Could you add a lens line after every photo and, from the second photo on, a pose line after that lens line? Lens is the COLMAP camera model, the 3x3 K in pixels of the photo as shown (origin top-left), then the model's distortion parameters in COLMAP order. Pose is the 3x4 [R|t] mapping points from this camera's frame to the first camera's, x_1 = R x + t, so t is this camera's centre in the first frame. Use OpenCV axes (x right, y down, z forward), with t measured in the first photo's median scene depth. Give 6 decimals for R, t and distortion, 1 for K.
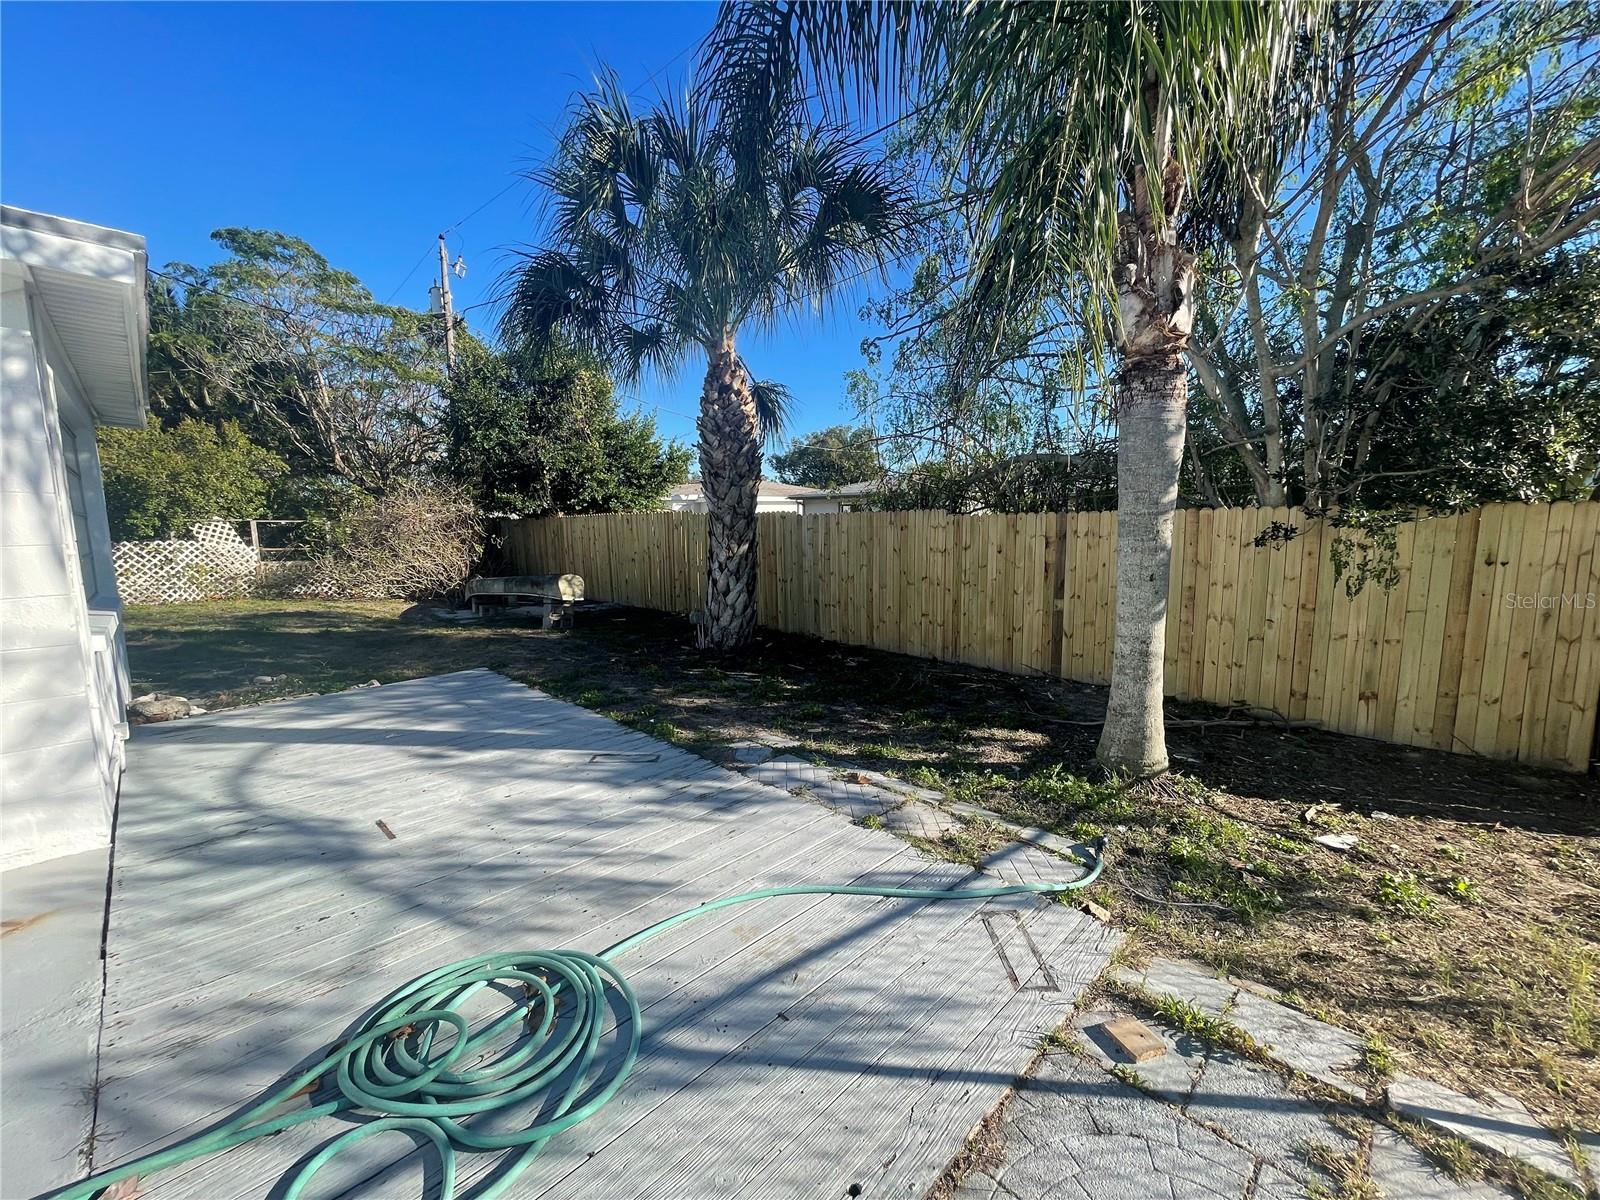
lens RADIAL K [[647.2, 0, 800.0], [0, 647.2, 600.0], [0, 0, 1]] dist [-0.010695, 0.004811]
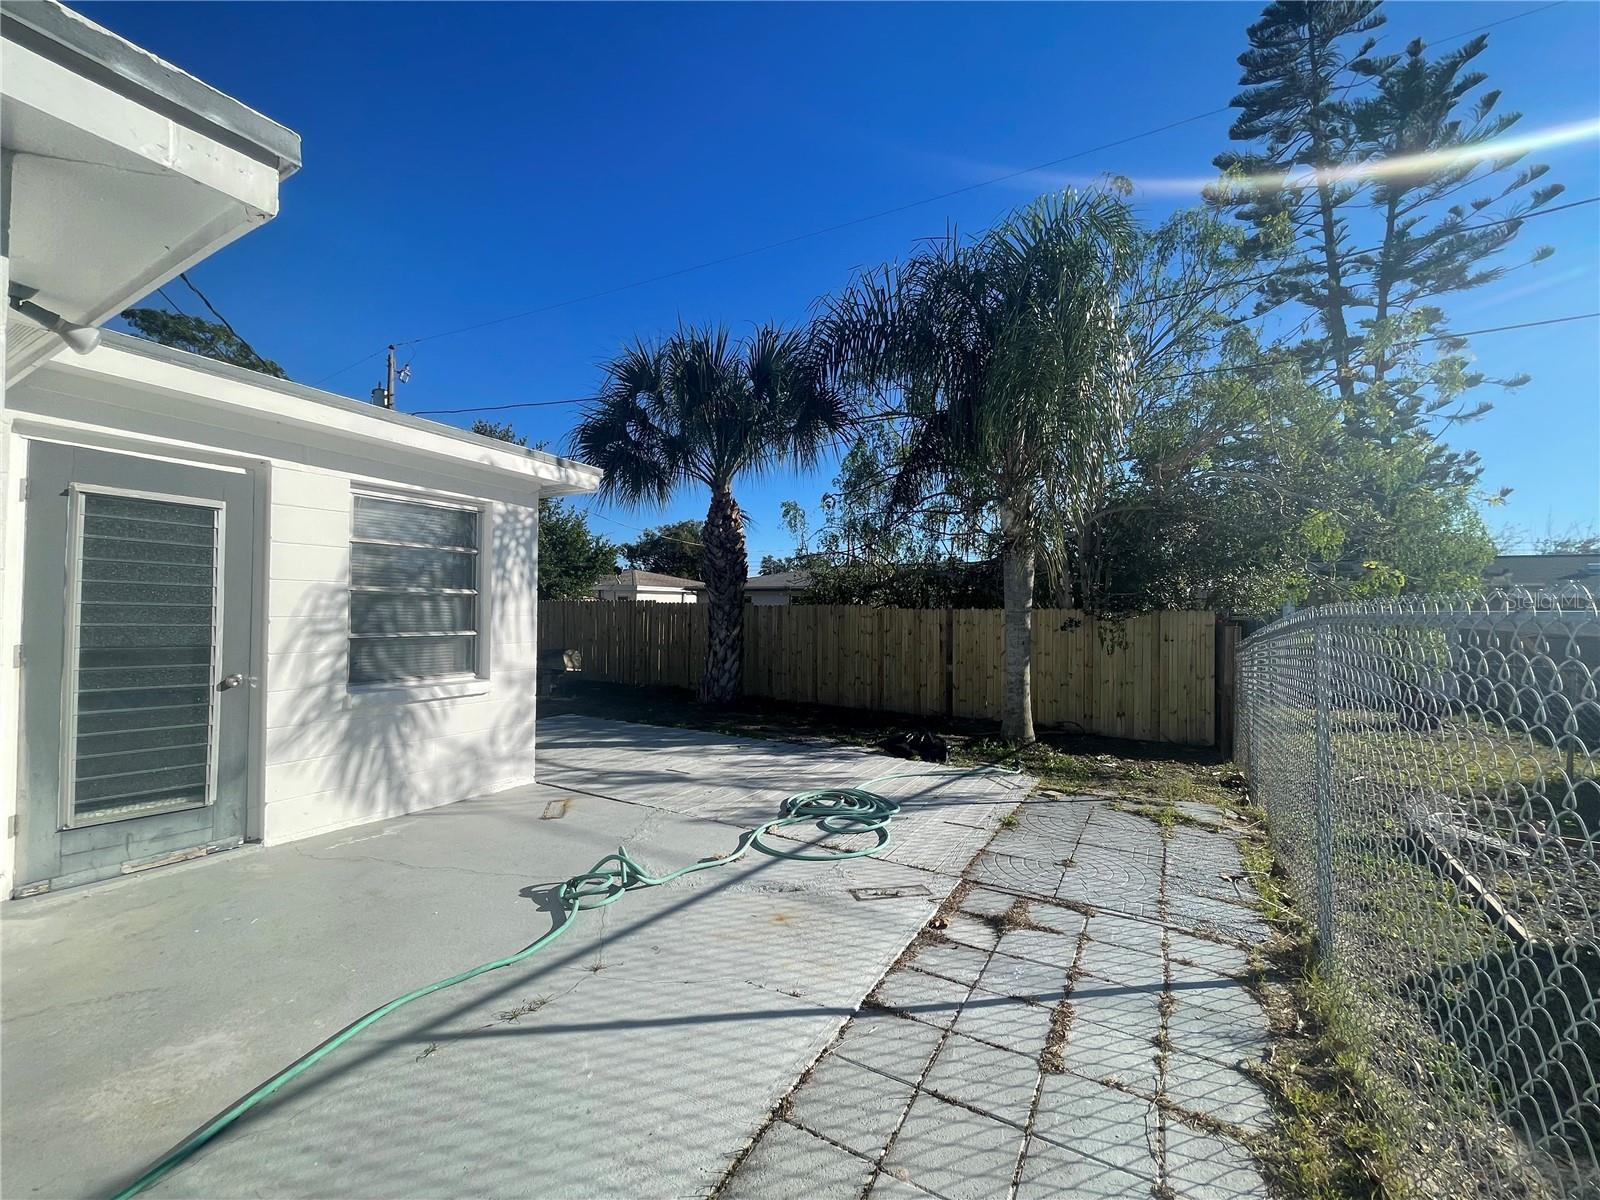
lens RADIAL K [[647.2, 0, 800.0], [0, 647.2, 600.0], [0, 0, 1]] dist [-0.010695, 0.004811]
pose [[0.966171, 0.025253, 0.256665, -0.347995], [0.010011, 0.990772, -0.135168, 0.051554], [-0.257710, 0.133165, 0.957002, -0.412783]]
